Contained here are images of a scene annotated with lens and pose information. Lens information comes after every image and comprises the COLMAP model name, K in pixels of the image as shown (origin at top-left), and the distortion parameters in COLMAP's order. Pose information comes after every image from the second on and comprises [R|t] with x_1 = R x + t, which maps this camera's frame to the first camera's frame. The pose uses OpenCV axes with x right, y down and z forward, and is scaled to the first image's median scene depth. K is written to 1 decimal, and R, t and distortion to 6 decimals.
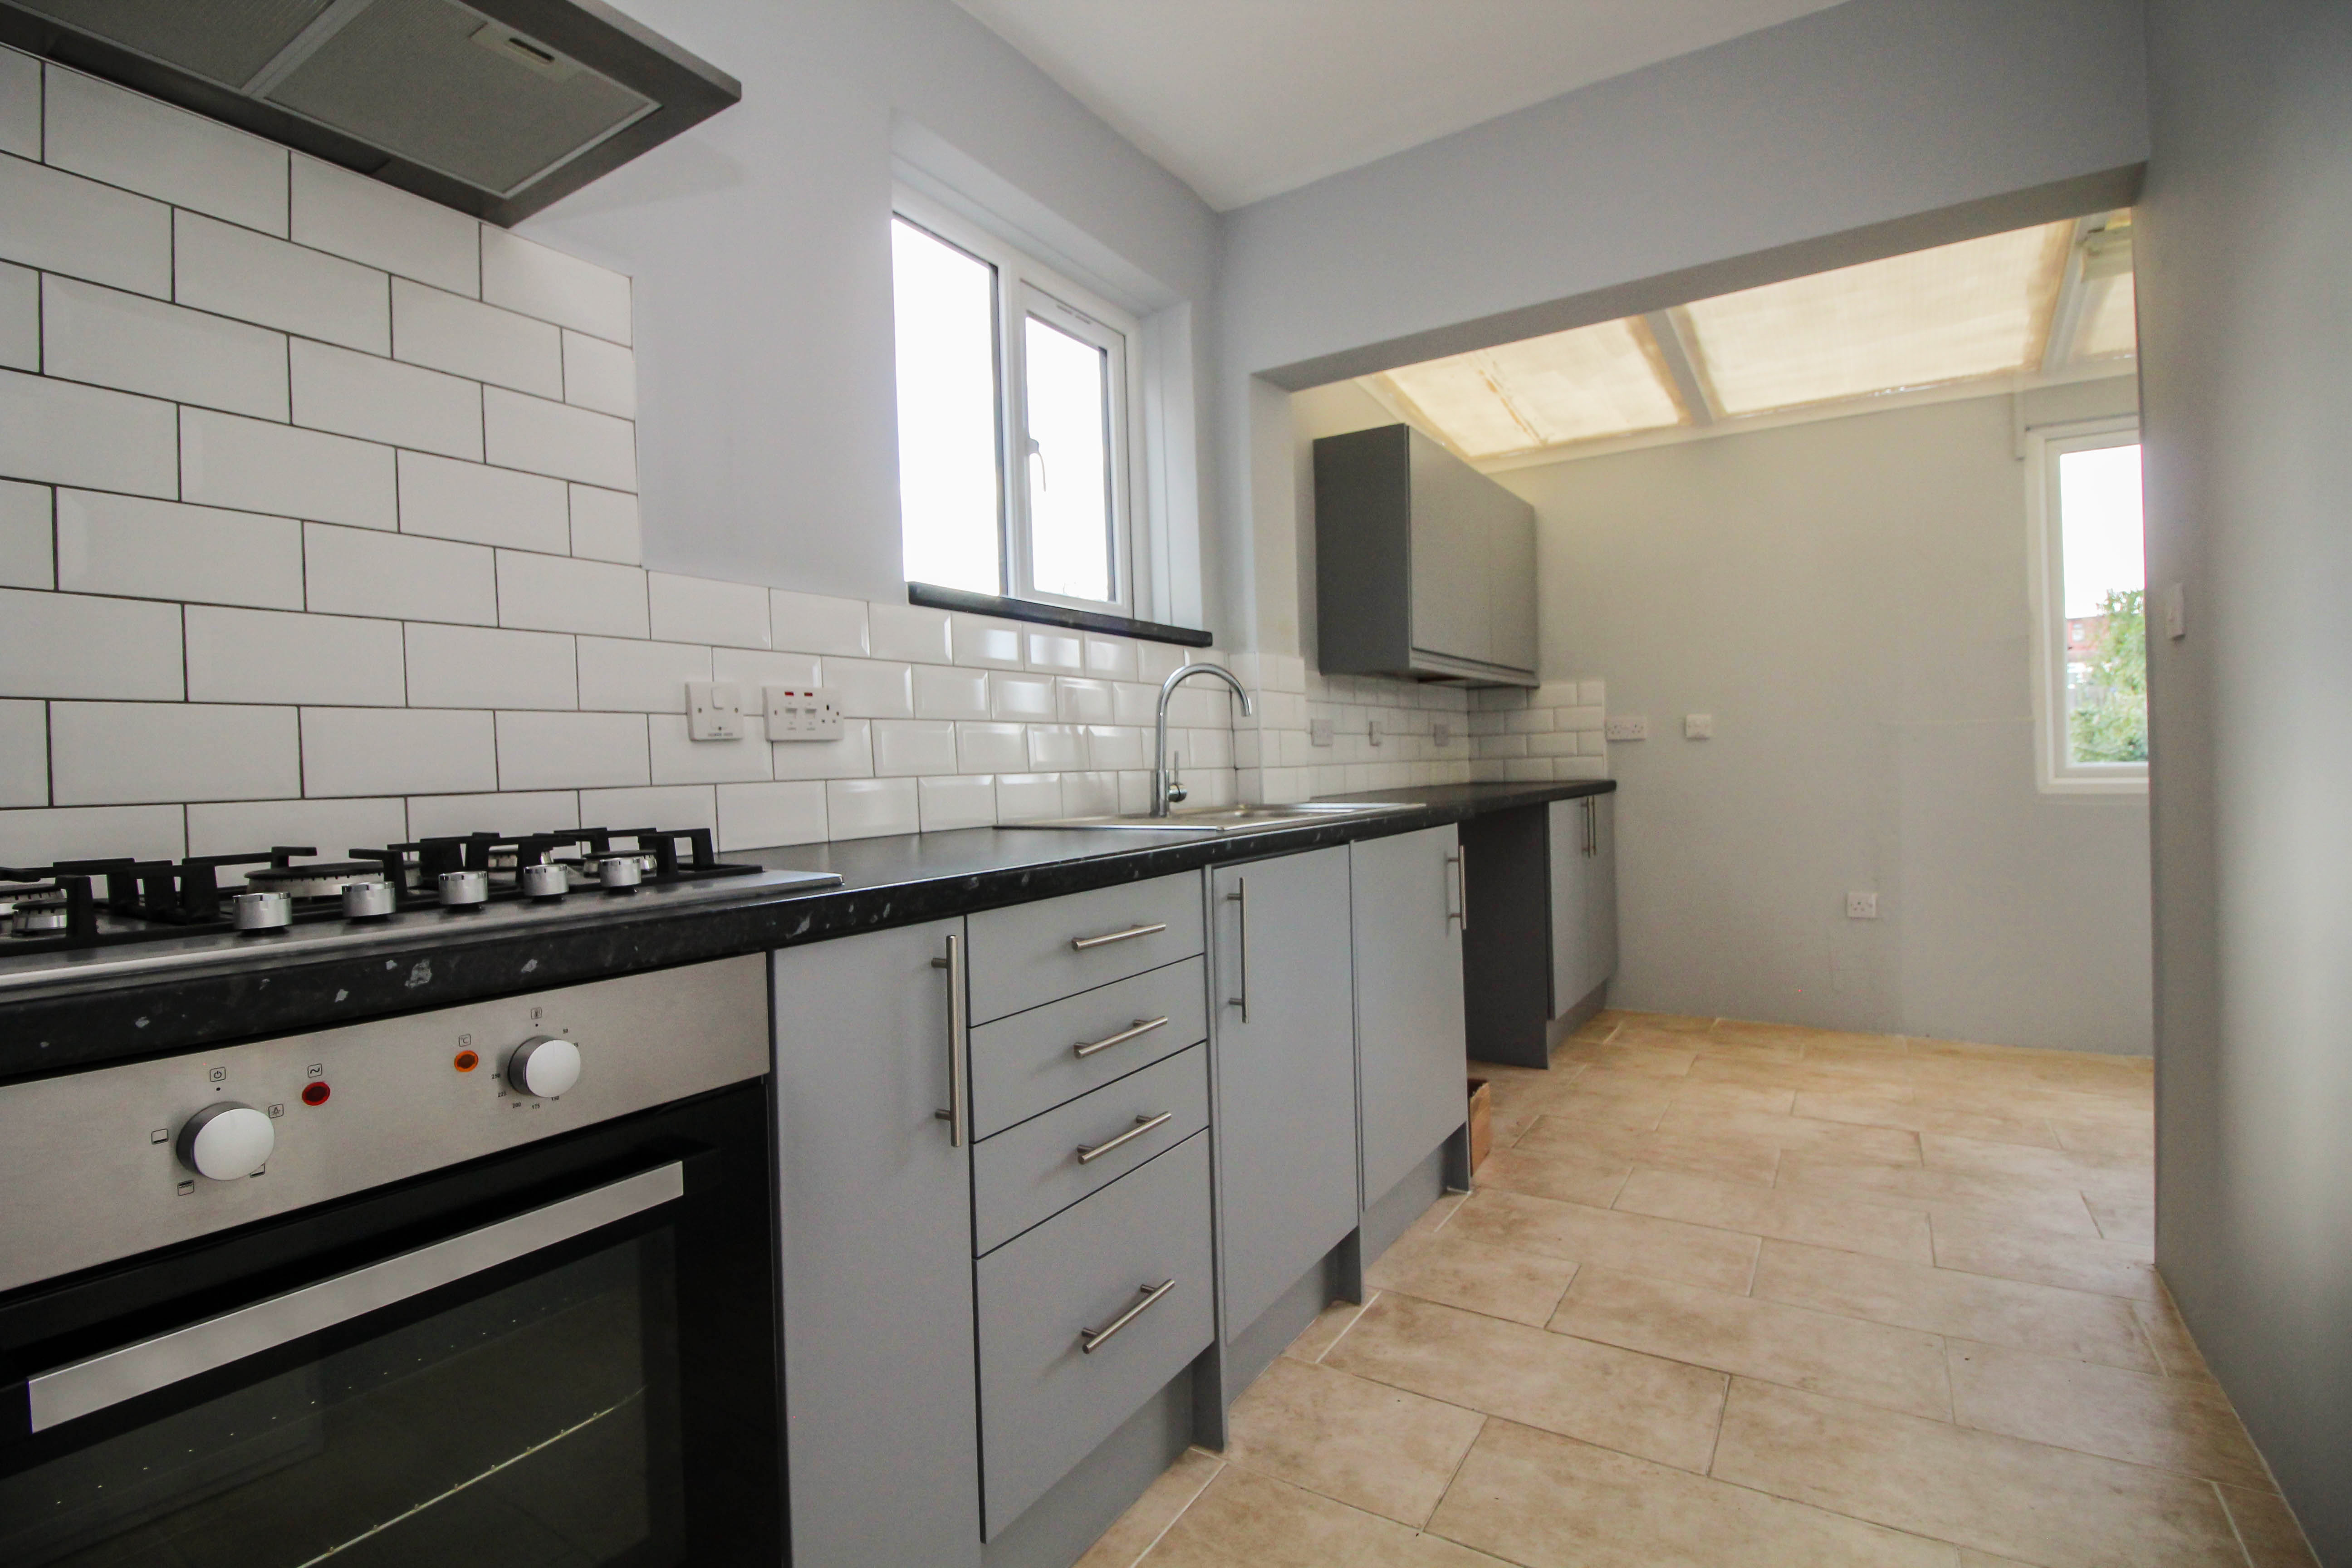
lens RADIAL K [[1094.3, 0, 1177.4], [0, 1094.3, 776.2], [0, 0, 1]] dist [-0.018426, -0.002860]
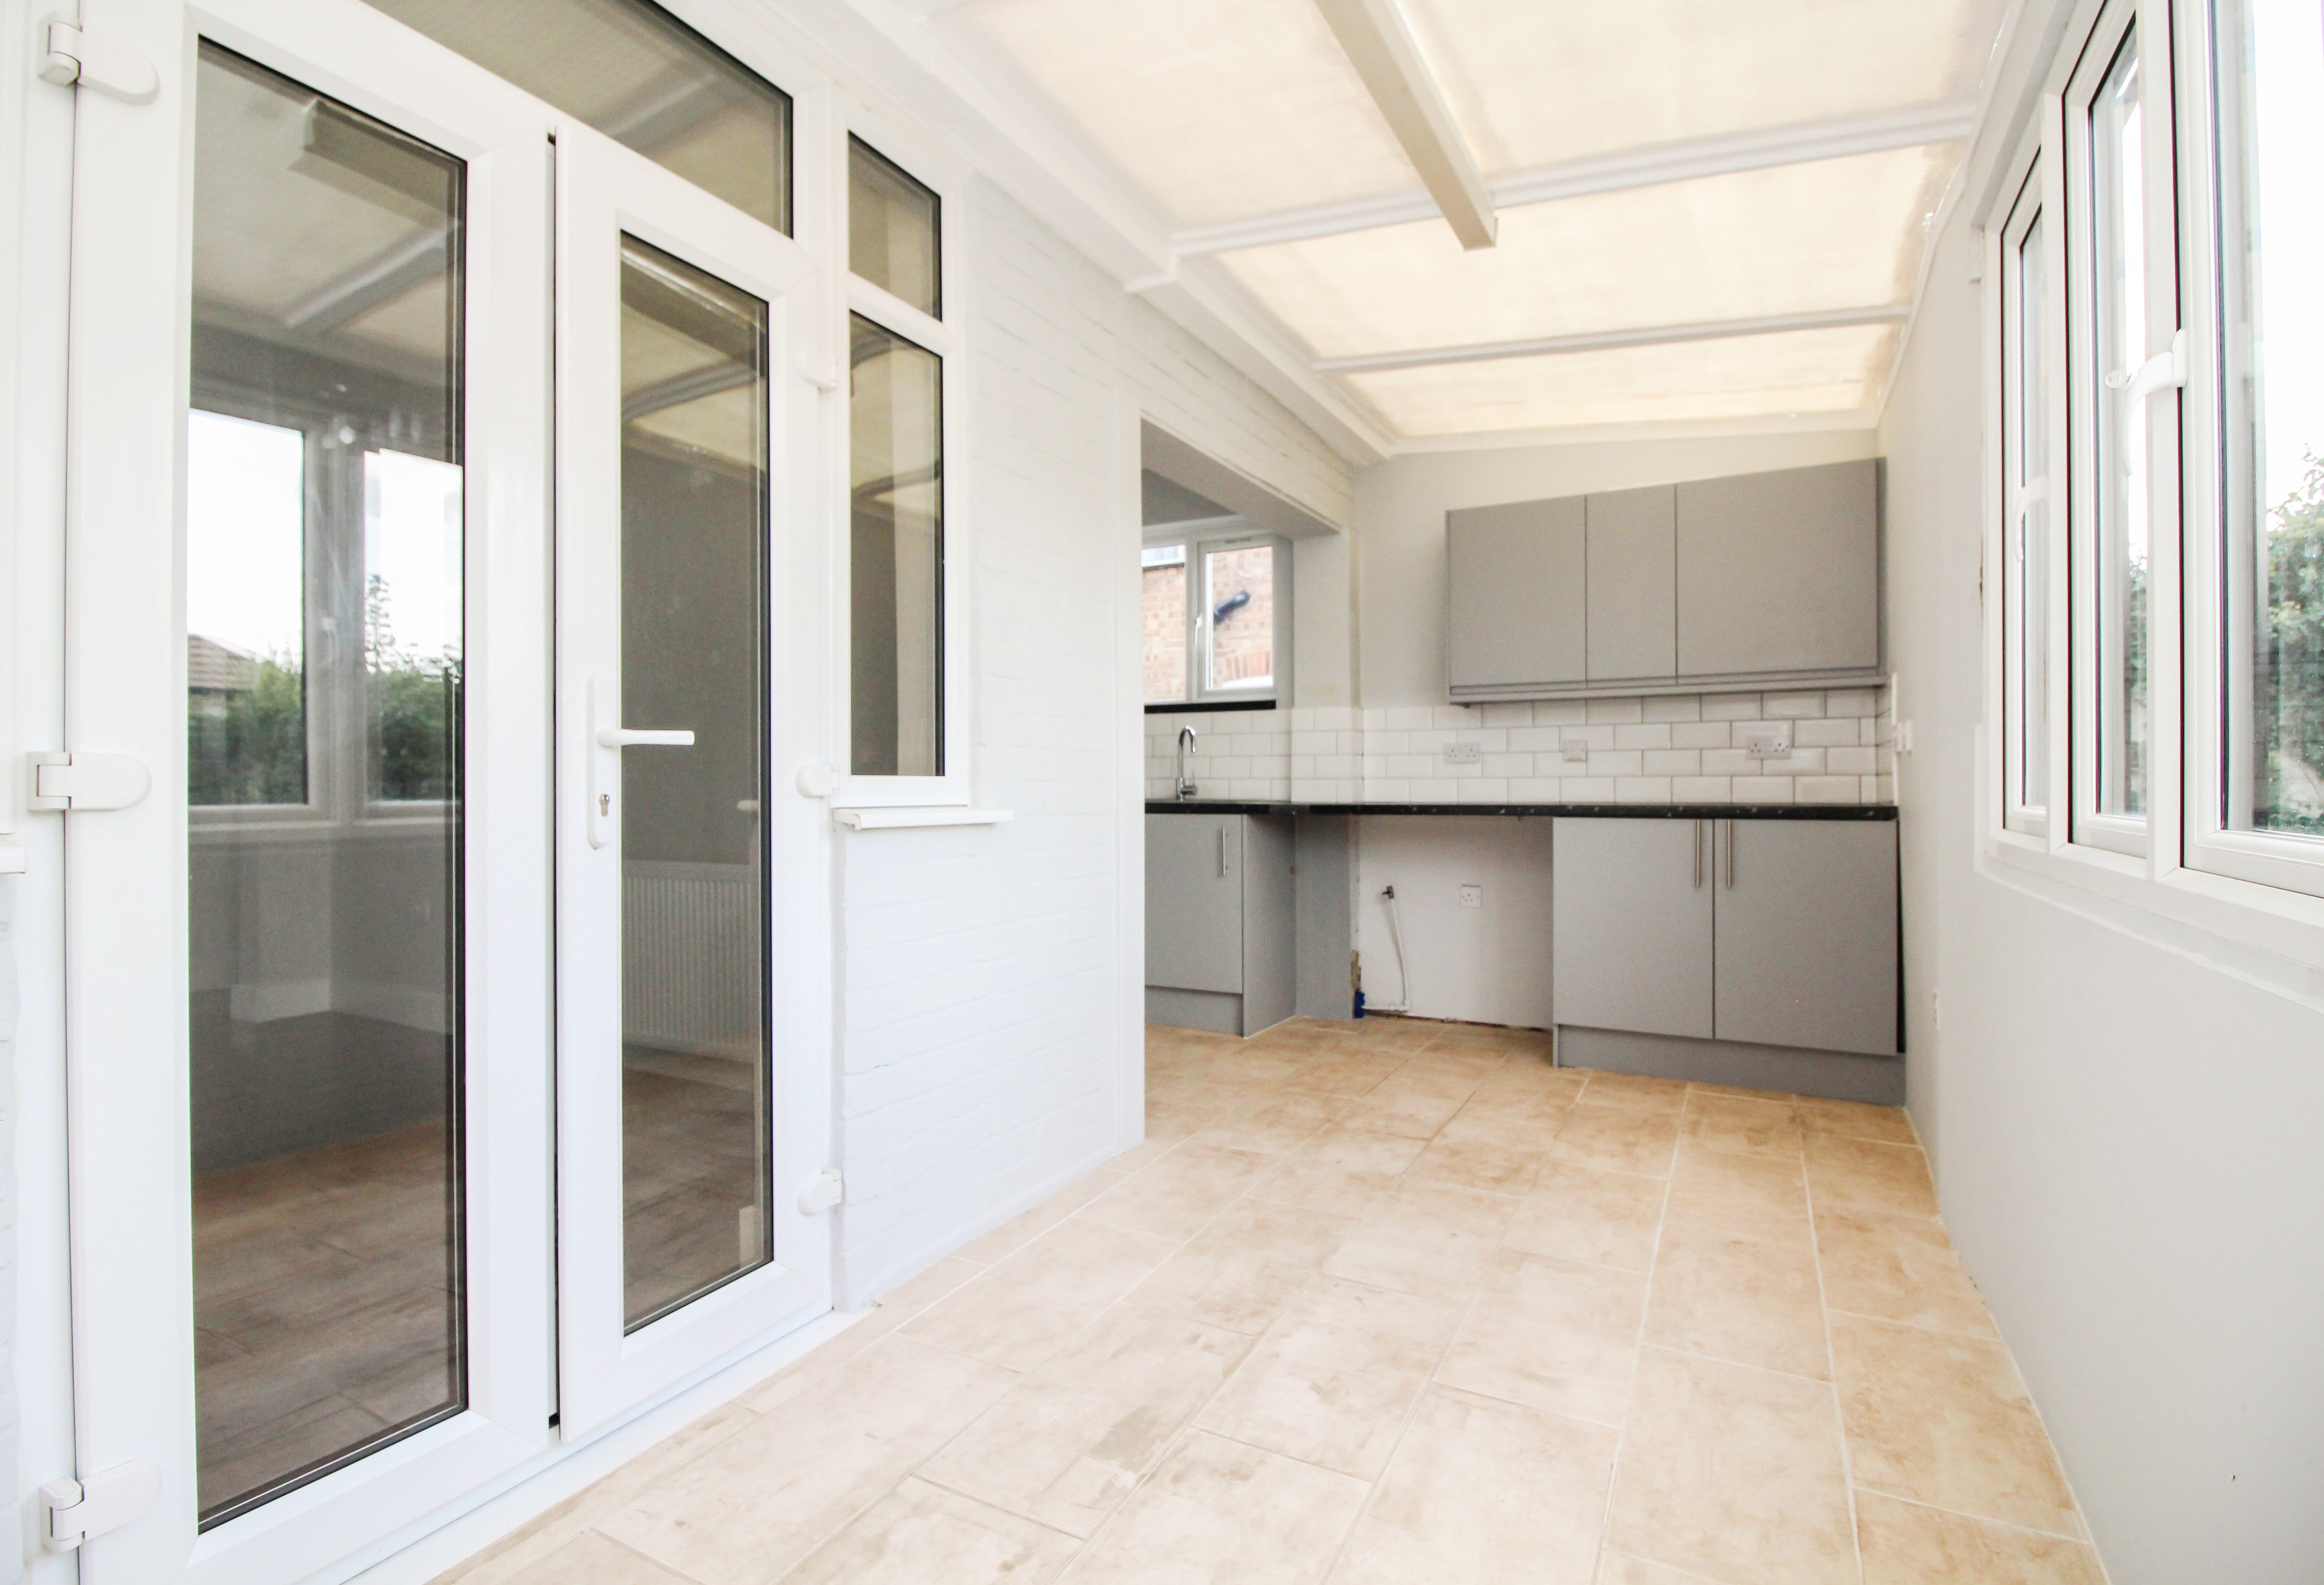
lens RADIAL K [[1129.5, 0, 1150.9], [0, 1129.5, 783.6], [0, 0, 1]] dist [-0.006381, -0.000585]
pose [[0.070766, 0.024077, -0.997202, 2.462772], [-0.010557, 0.999671, 0.023387, -0.052669], [0.997437, 0.008873, 0.070997, 0.925315]]
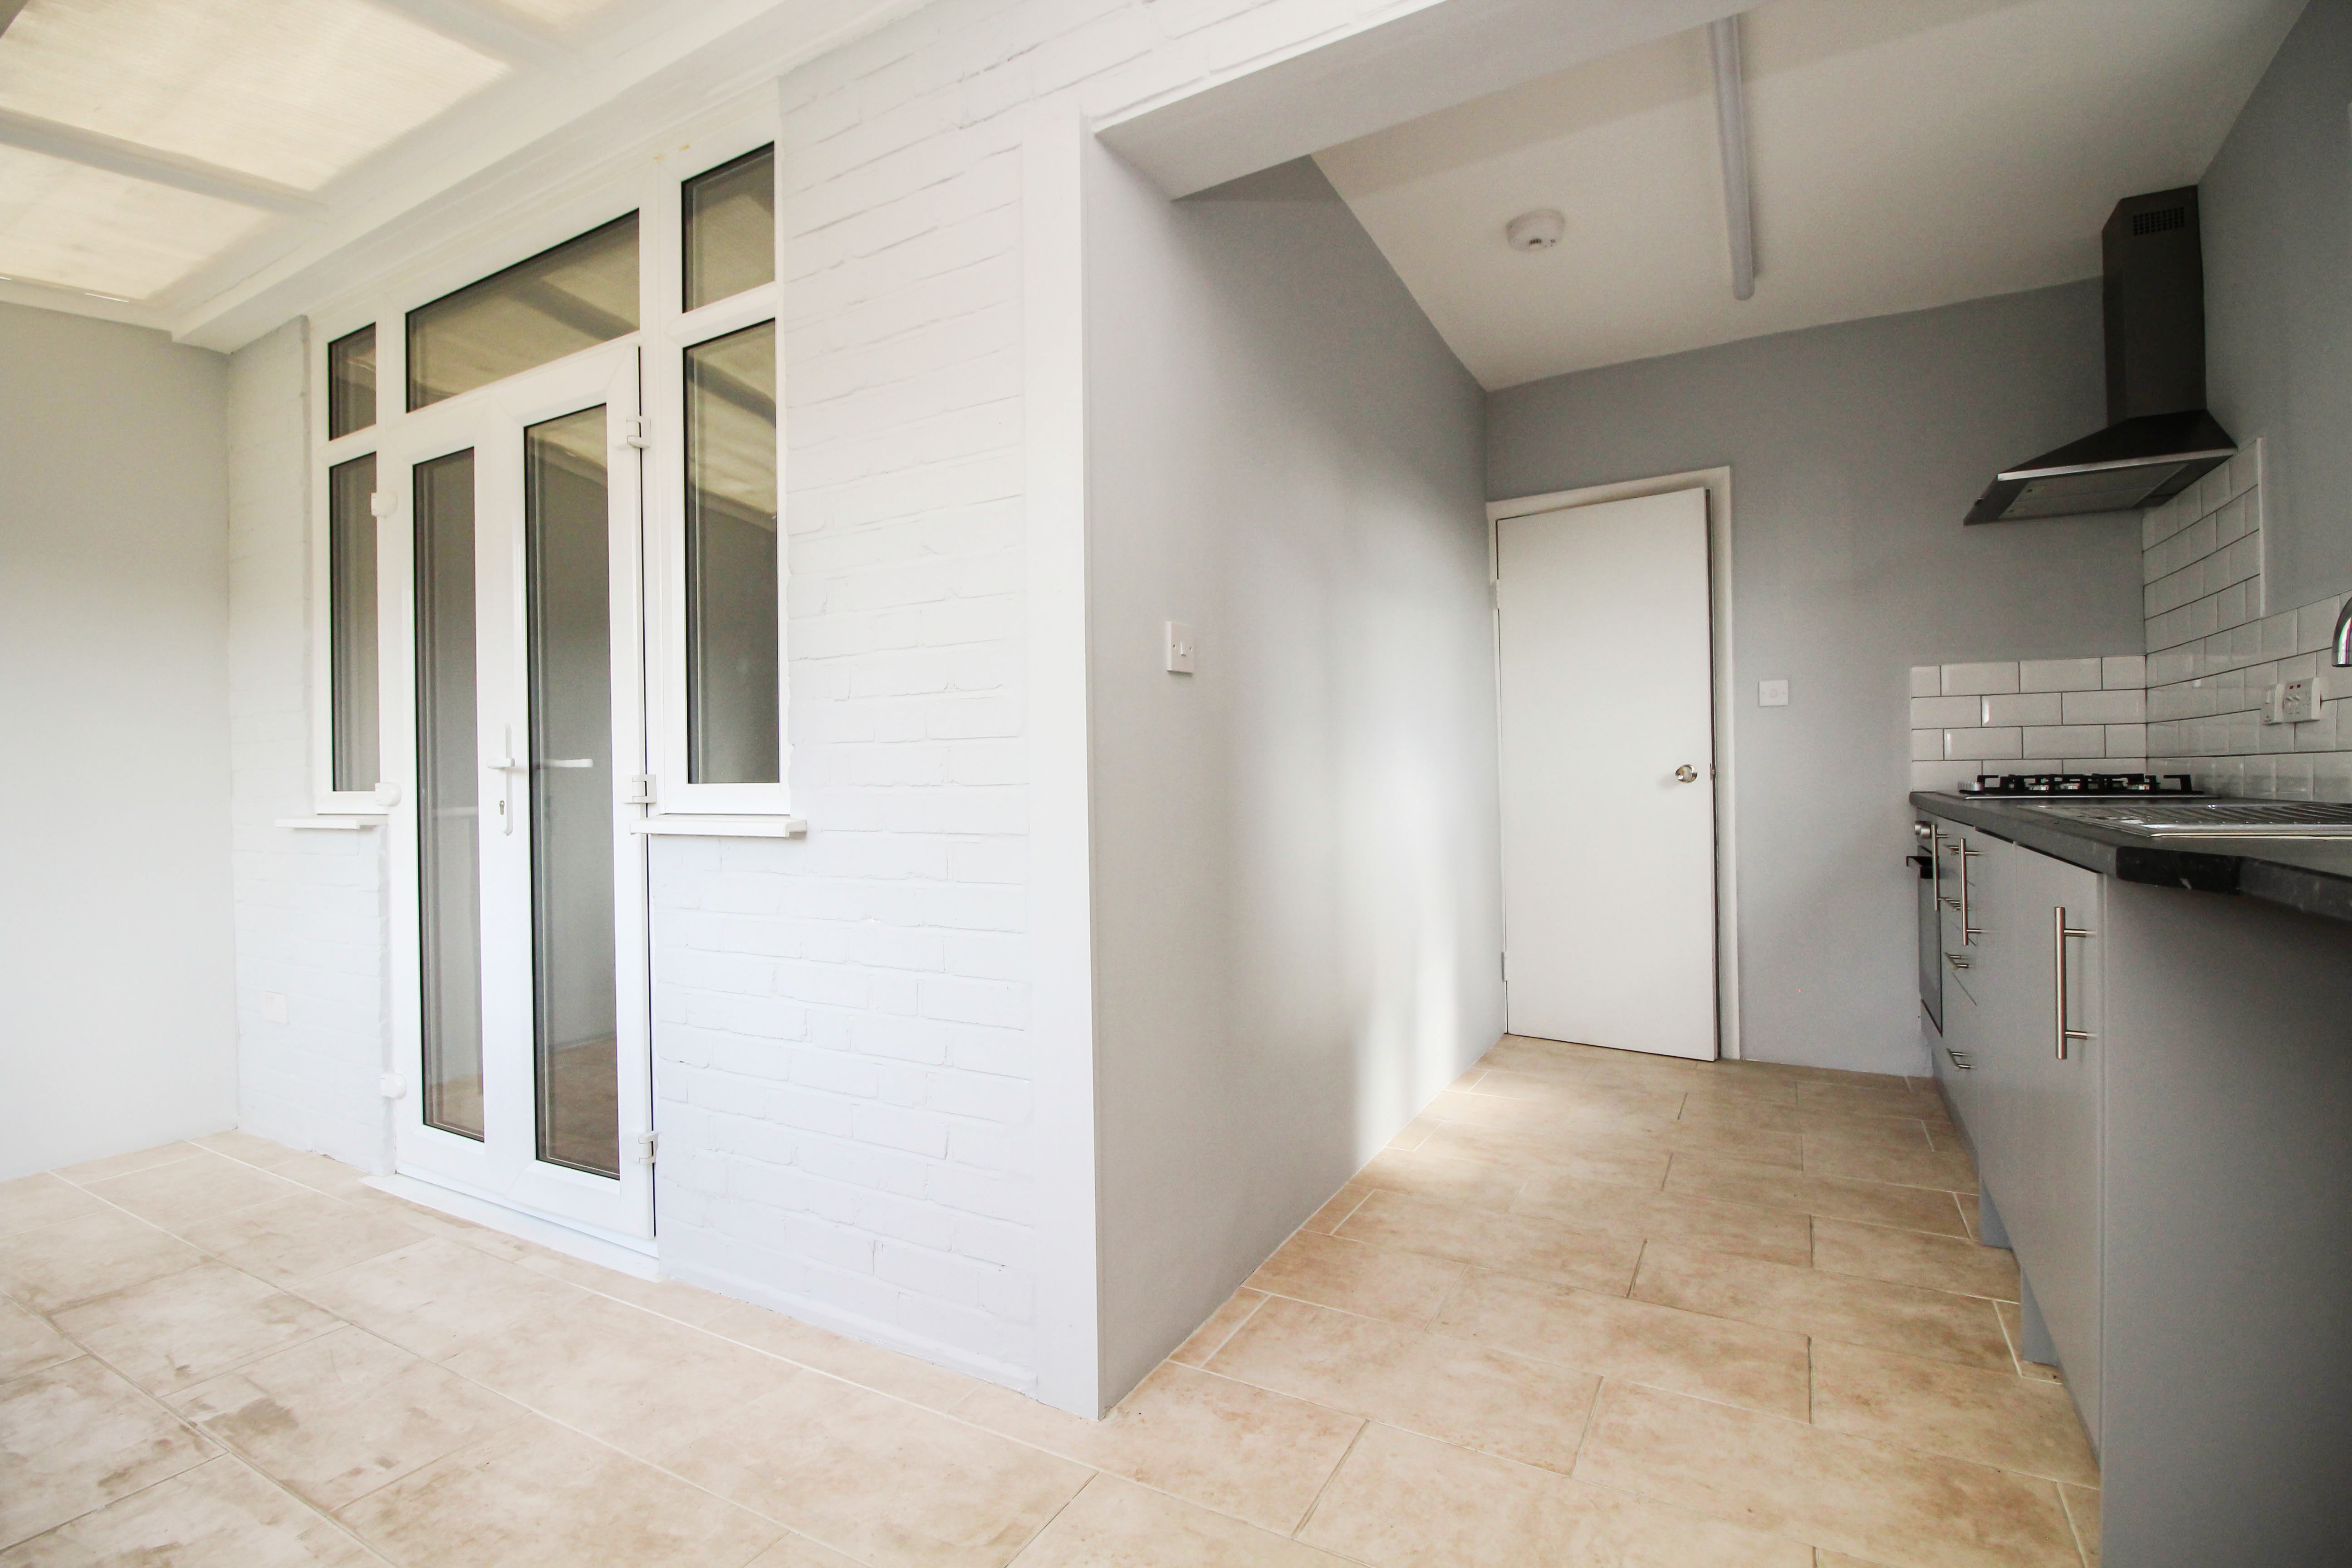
lens RADIAL K [[1094.3, 0, 1168.9], [0, 1094.3, 780.2], [0, 0, 1]] dist [-0.018426, -0.002860]
pose [[-0.998074, 0.043426, -0.044288, 0.901591], [0.042505, 0.998864, 0.021540, -0.043111], [0.045173, 0.019616, -0.998787, 1.863983]]
